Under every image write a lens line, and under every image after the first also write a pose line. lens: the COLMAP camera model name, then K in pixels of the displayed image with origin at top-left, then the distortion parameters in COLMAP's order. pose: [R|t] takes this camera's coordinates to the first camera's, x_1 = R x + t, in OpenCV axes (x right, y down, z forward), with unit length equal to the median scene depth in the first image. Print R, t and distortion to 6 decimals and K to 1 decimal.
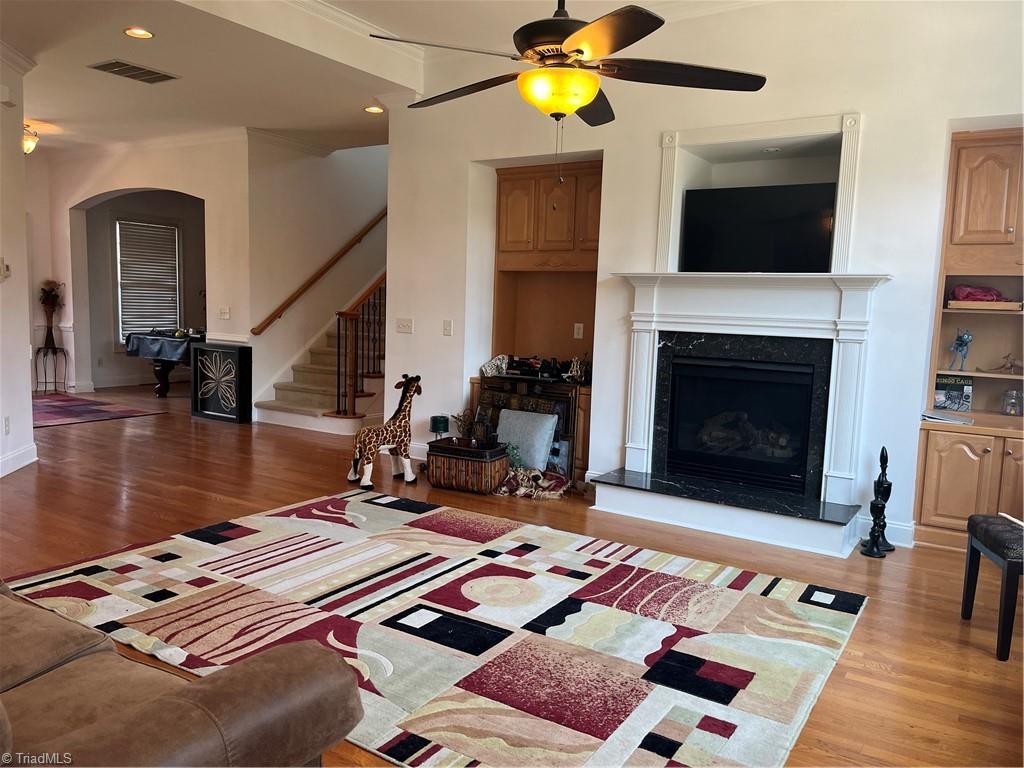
lens RADIAL K [[774.9, 0, 508.3], [0, 774.9, 384.0], [0, 0, 1]] dist [0.058981, -0.087671]
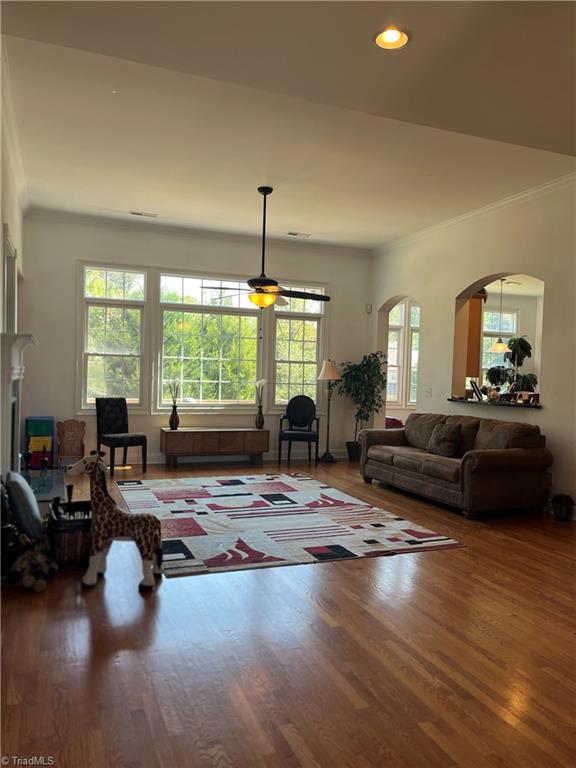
lens RADIAL K [[581.2, 0, 289.6], [0, 581.2, 380.9], [0, 0, 1]] dist [0.058981, -0.087671]
pose [[-0.813771, -0.064882, 0.577552, -0.882483], [-0.001558, 0.993989, 0.109470, -0.209486], [-0.581183, 0.088184, -0.808981, 1.850616]]
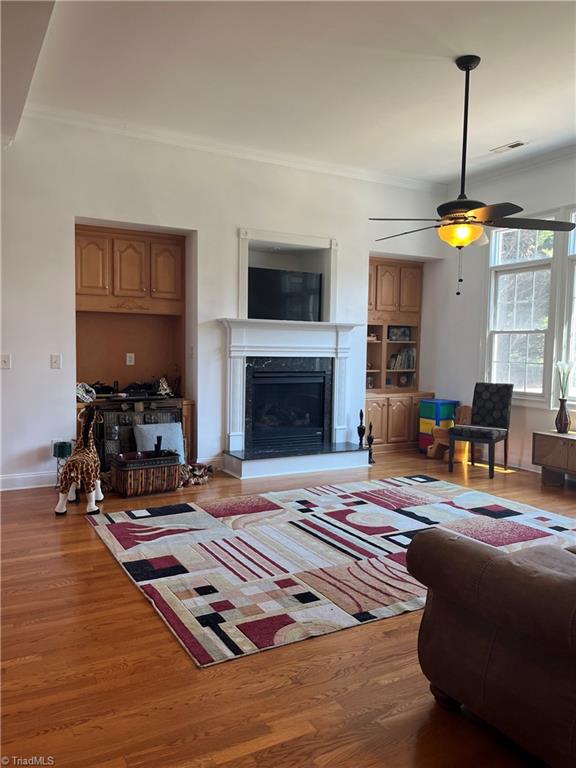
lens RADIAL K [[581.2, 0, 284.7], [0, 581.2, 389.8], [0, 0, 1]] dist [0.058981, -0.087671]
pose [[0.478365, -0.094589, 0.873052, -0.967987], [0.087649, 0.994360, 0.059707, -0.080393], [-0.873776, 0.047960, 0.483958, 0.466370]]
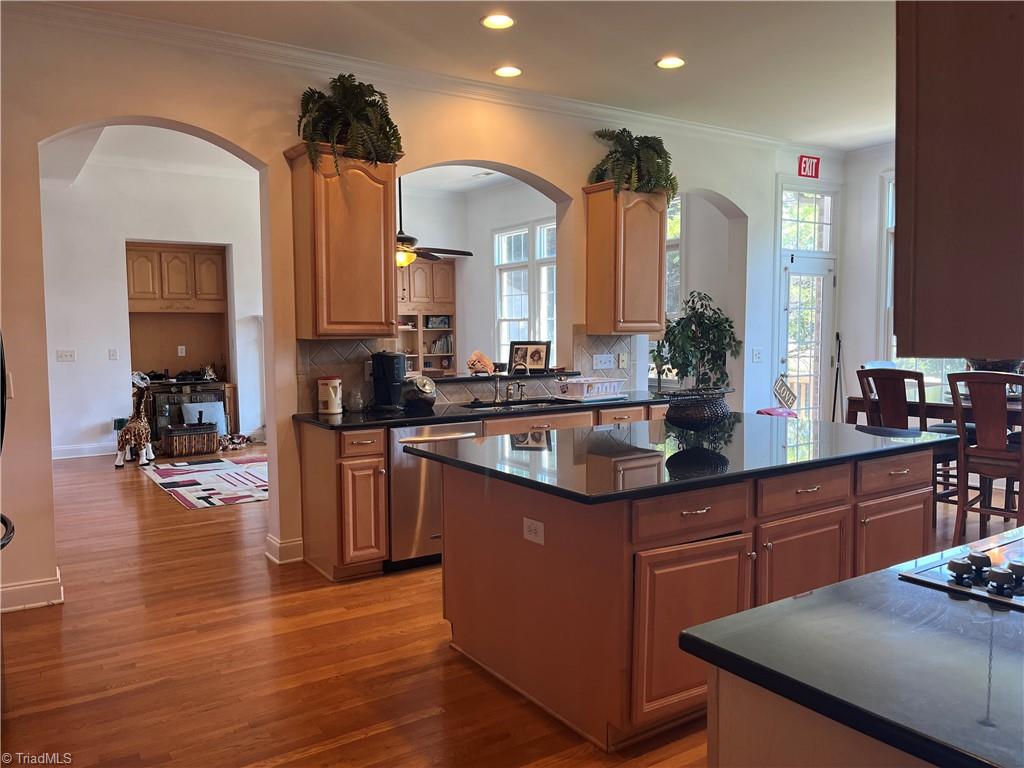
lens RADIAL K [[774.9, 0, 519.3], [0, 774.9, 386.4], [0, 0, 1]] dist [0.058981, -0.087671]
pose [[0.398843, -0.107741, 0.910668, -1.577806], [0.115059, 0.991106, 0.066865, -0.039402], [-0.909772, 0.078112, 0.407692, -0.326503]]
